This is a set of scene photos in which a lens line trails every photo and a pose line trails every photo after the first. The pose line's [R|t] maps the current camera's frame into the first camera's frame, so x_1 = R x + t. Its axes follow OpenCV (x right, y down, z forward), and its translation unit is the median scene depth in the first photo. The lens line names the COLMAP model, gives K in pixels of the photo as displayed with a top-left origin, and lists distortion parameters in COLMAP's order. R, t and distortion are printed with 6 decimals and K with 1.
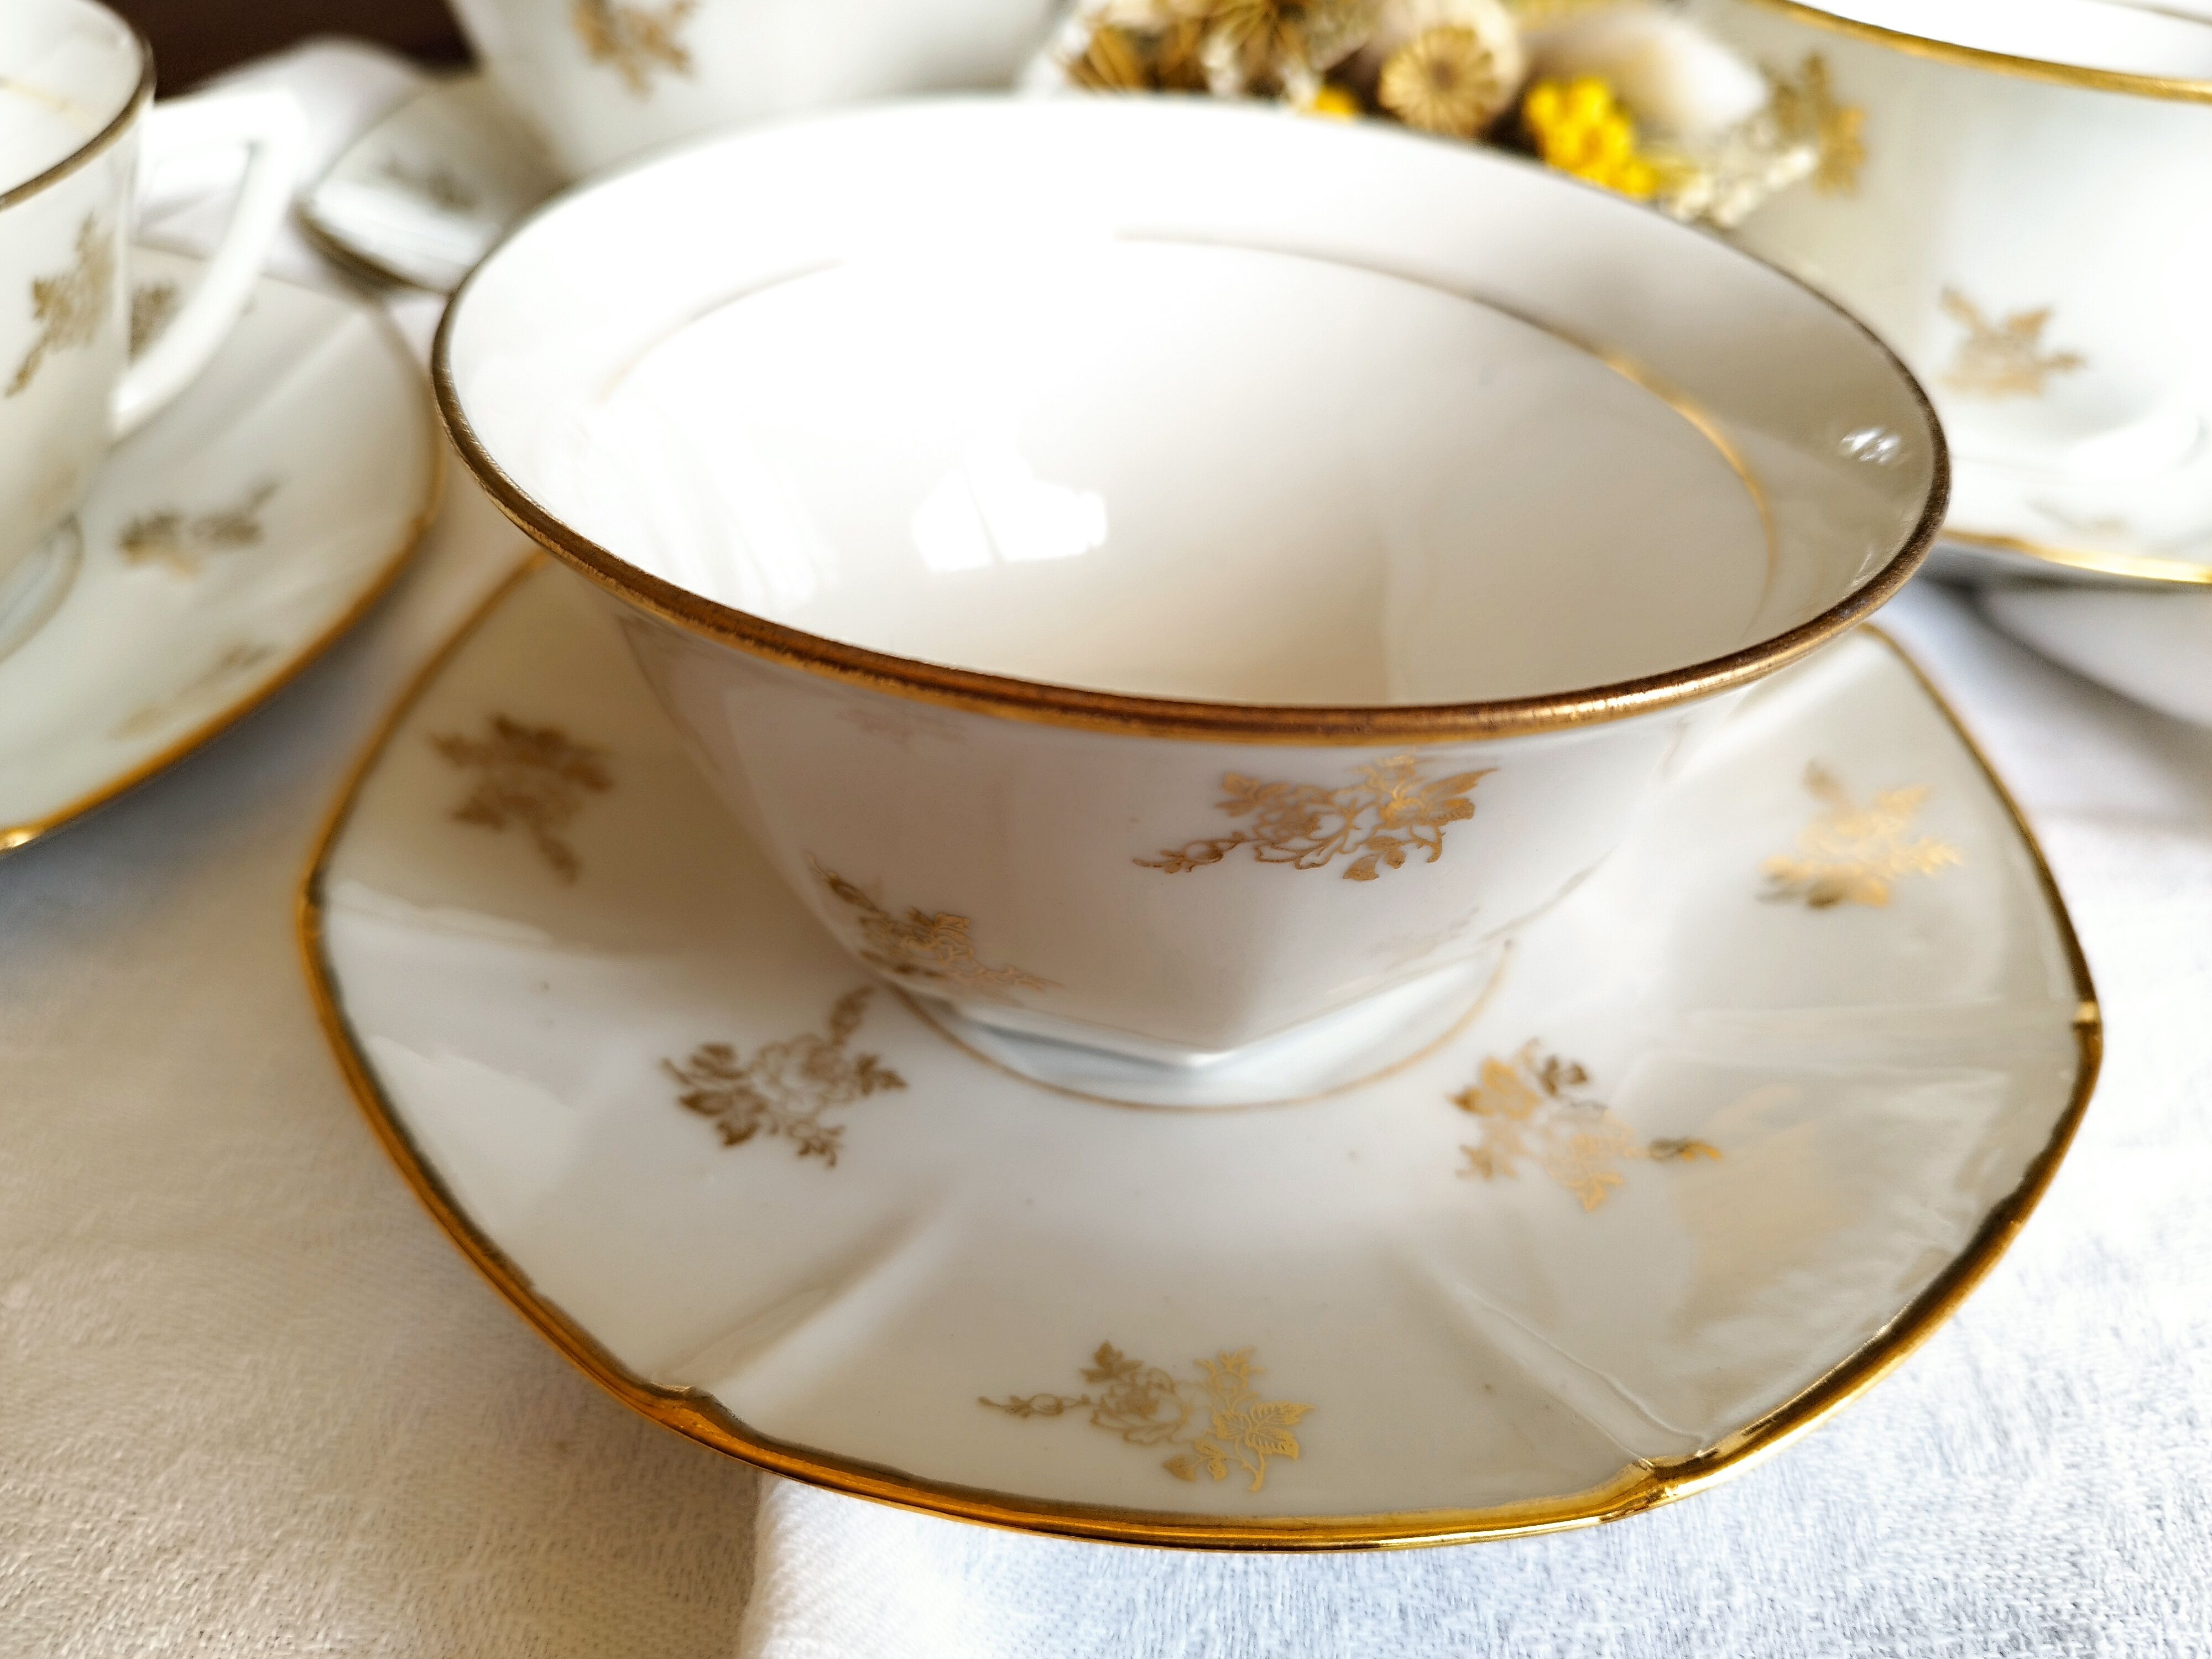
lens RADIAL K [[1787.0, 0, 1103.3], [0, 1787.0, 814.3], [0, 0, 1]] dist [-0.042425, -0.021244]
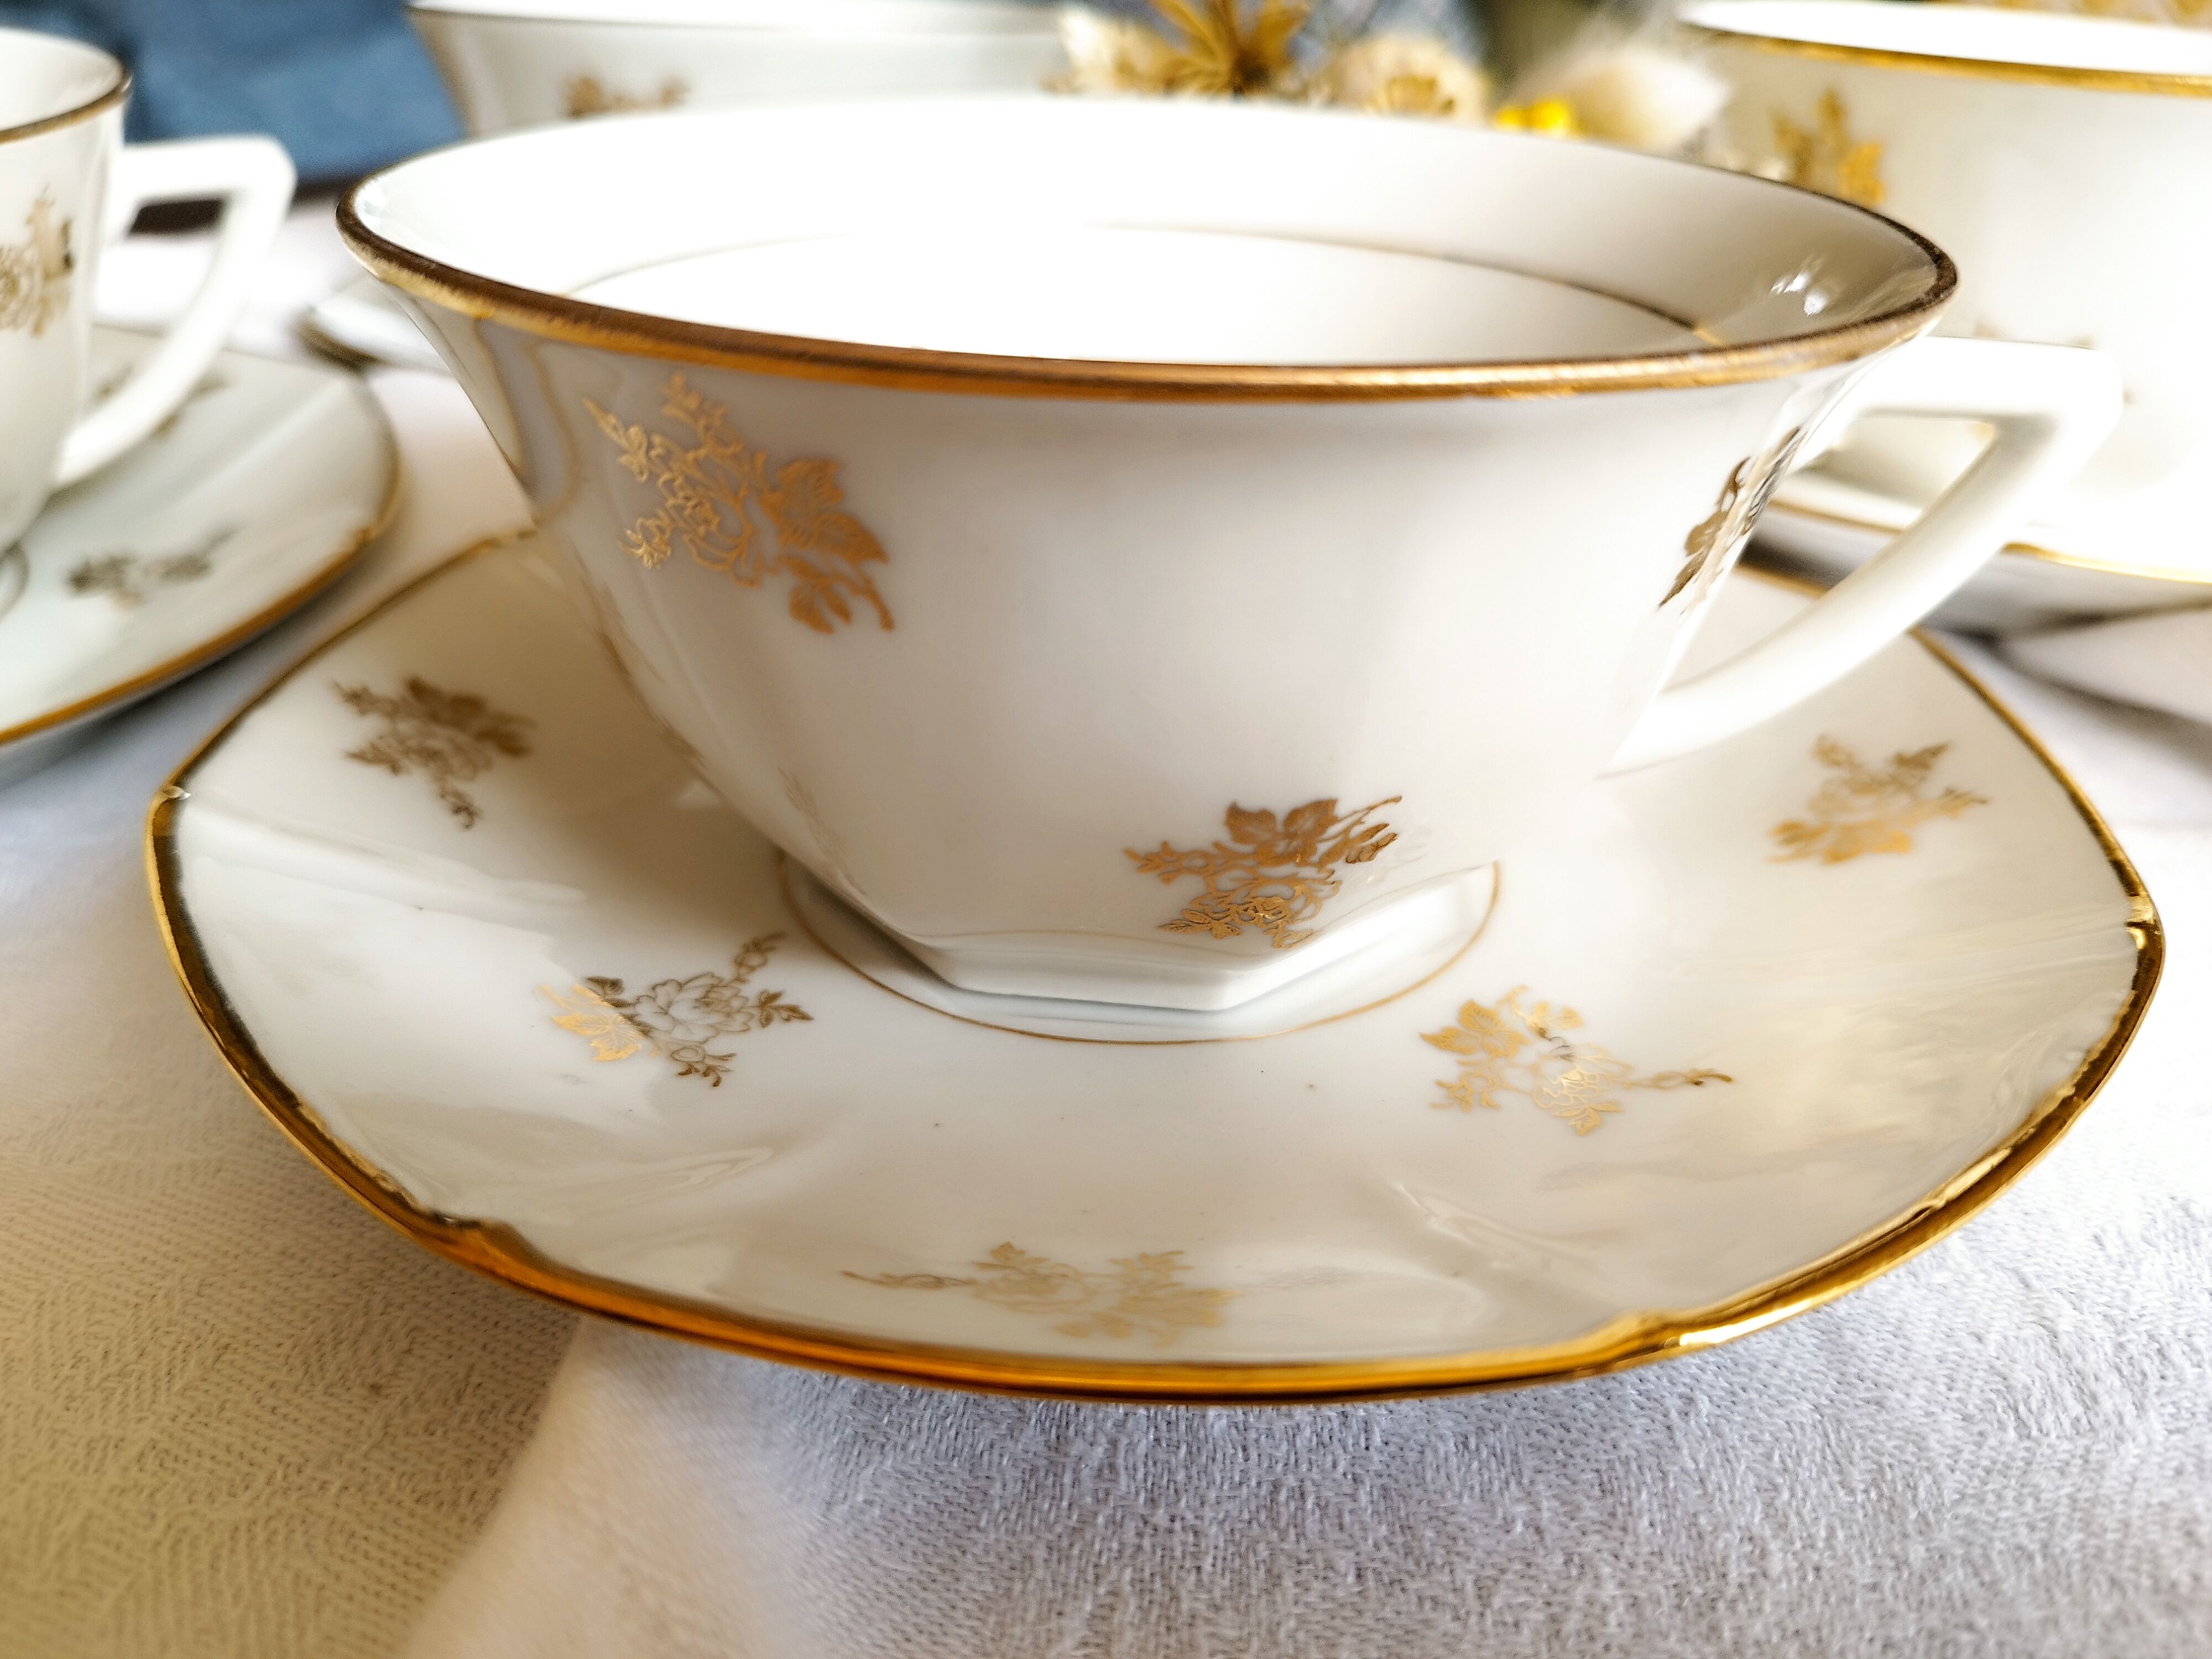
lens RADIAL K [[1787.0, 0, 1108.3], [0, 1787.0, 824.5], [0, 0, 1]] dist [-0.042425, -0.021244]
pose [[0.999749, 0.006113, -0.021552, 0.064528], [-0.009698, 0.985329, -0.170389, 0.236120], [0.020195, 0.170555, 0.985141, 0.127247]]
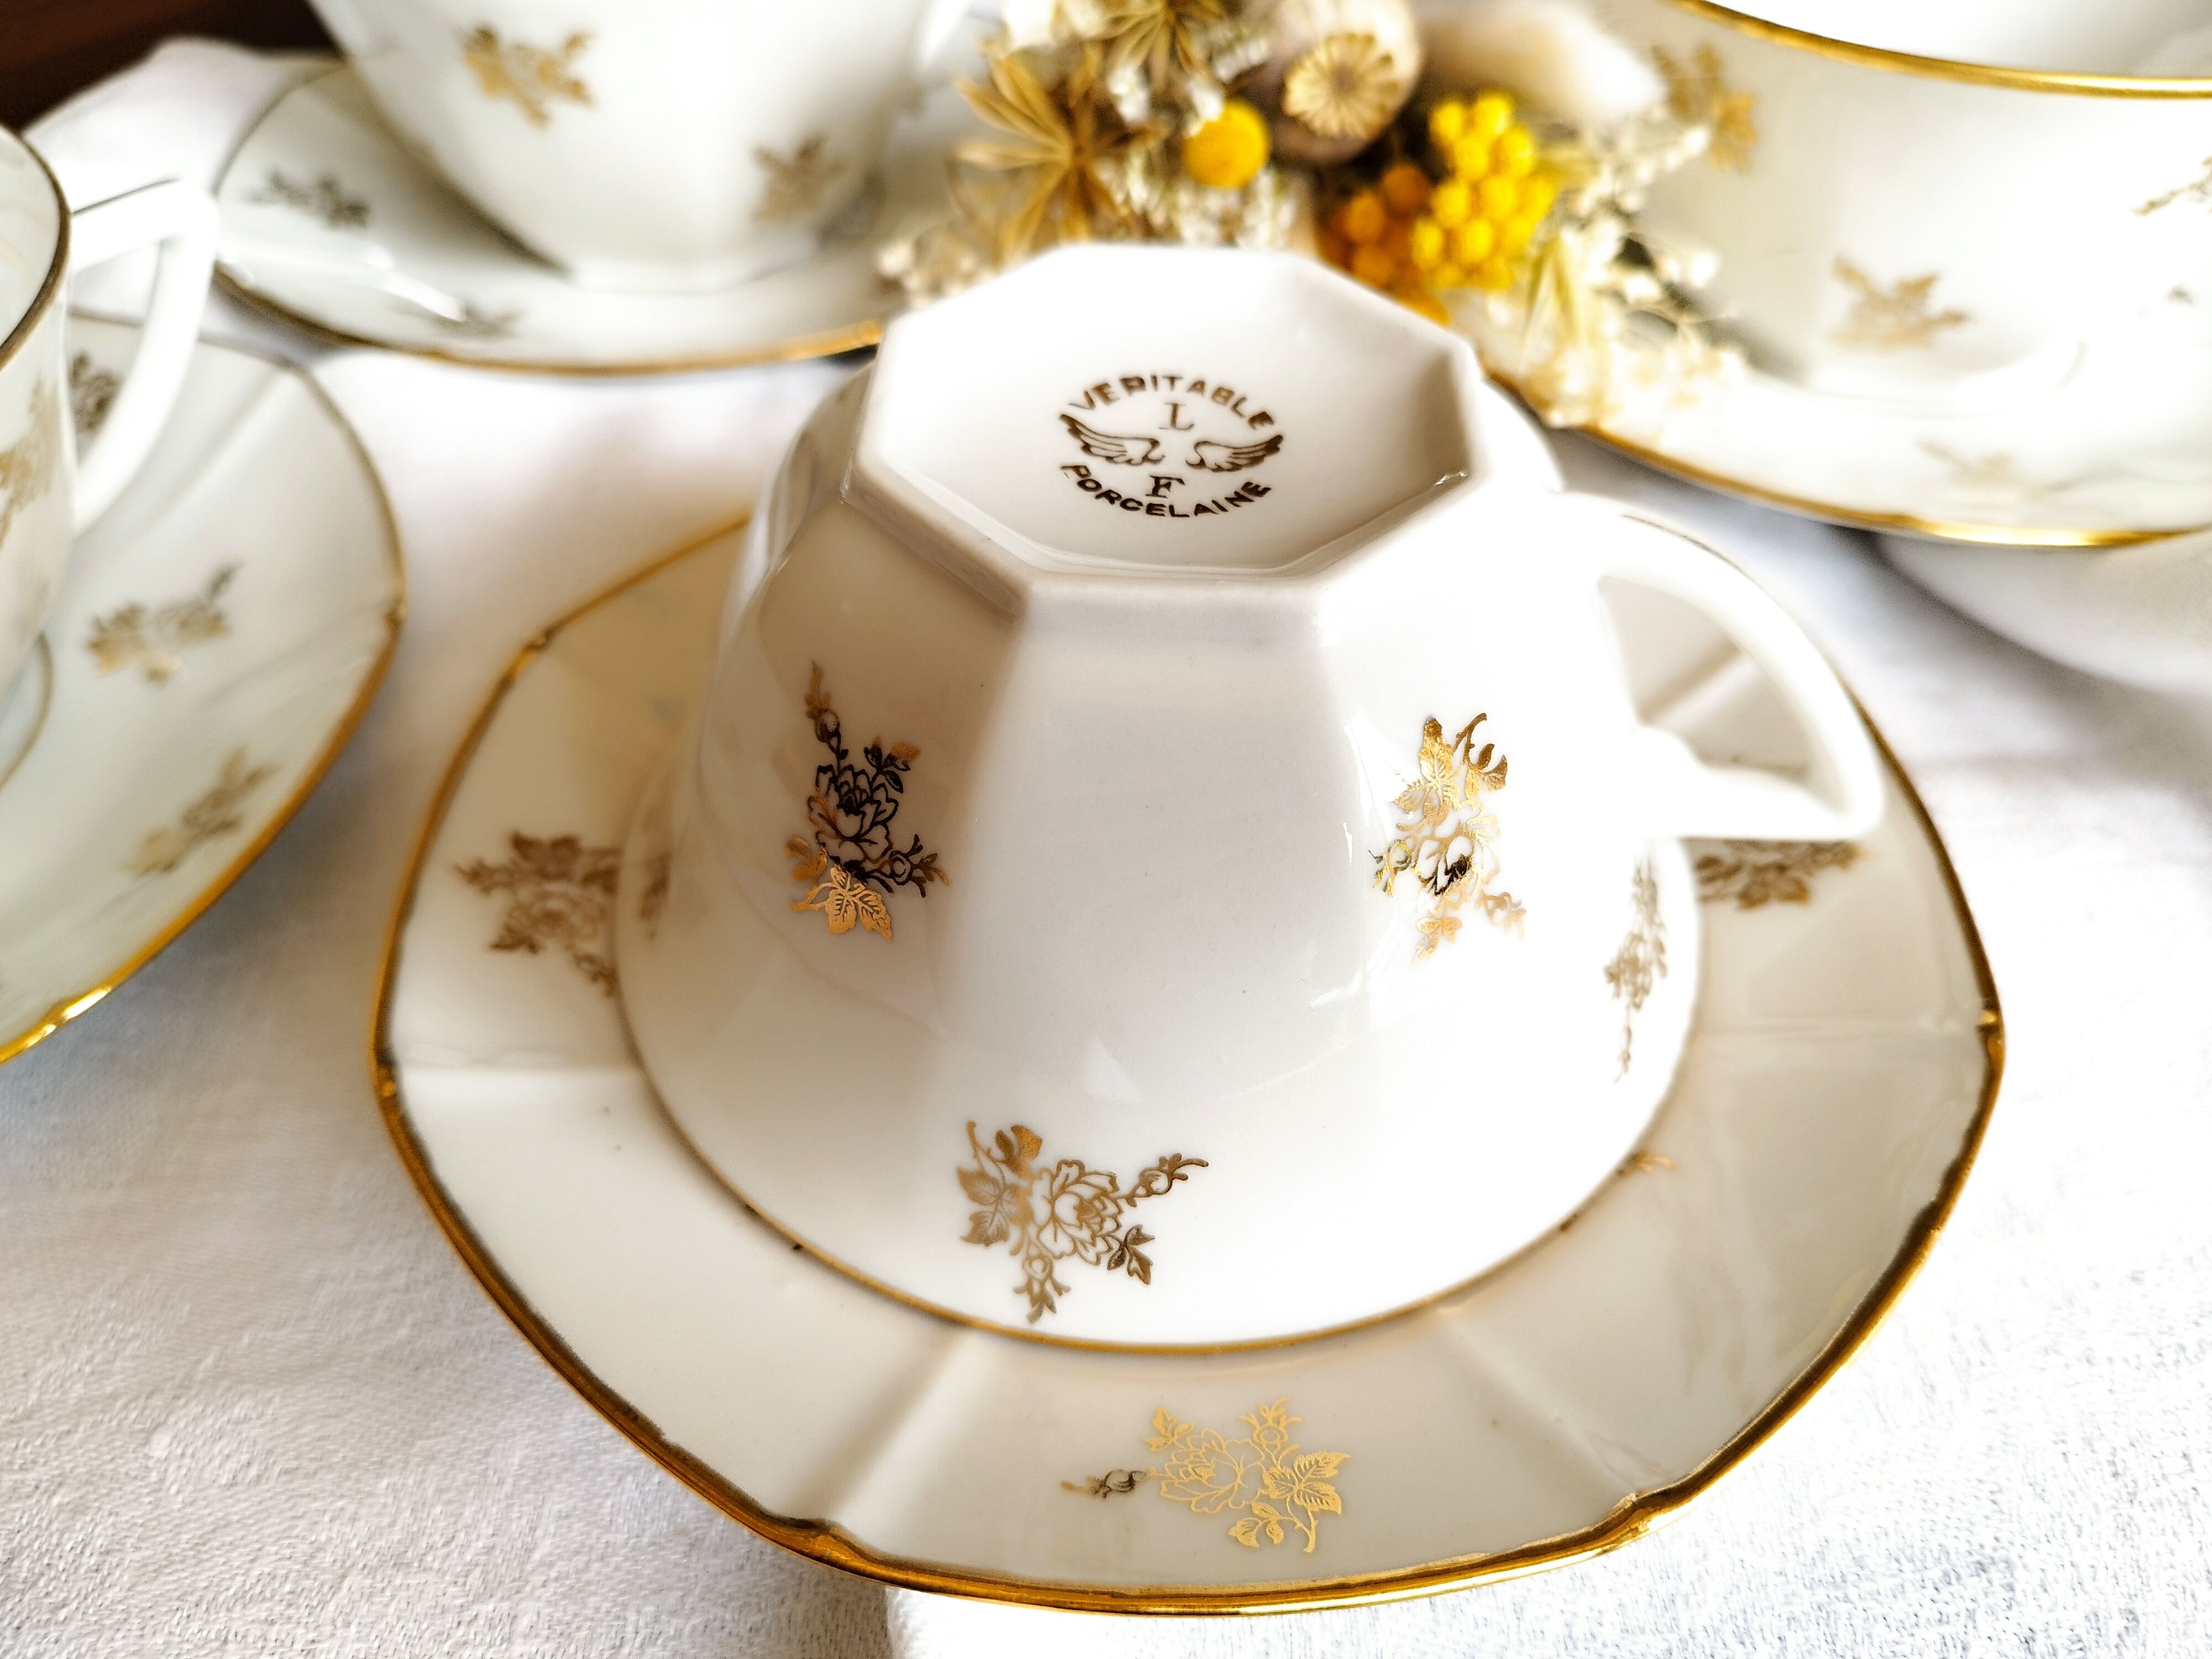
lens RADIAL K [[1787.0, 0, 1110.2], [0, 1787.0, 824.9], [0, 0, 1]] dist [-0.042425, -0.021244]
pose [[0.994704, -0.092912, 0.043950, -0.044294], [0.086995, 0.988782, 0.121415, -0.207920], [-0.054737, -0.116949, 0.991628, -0.084012]]
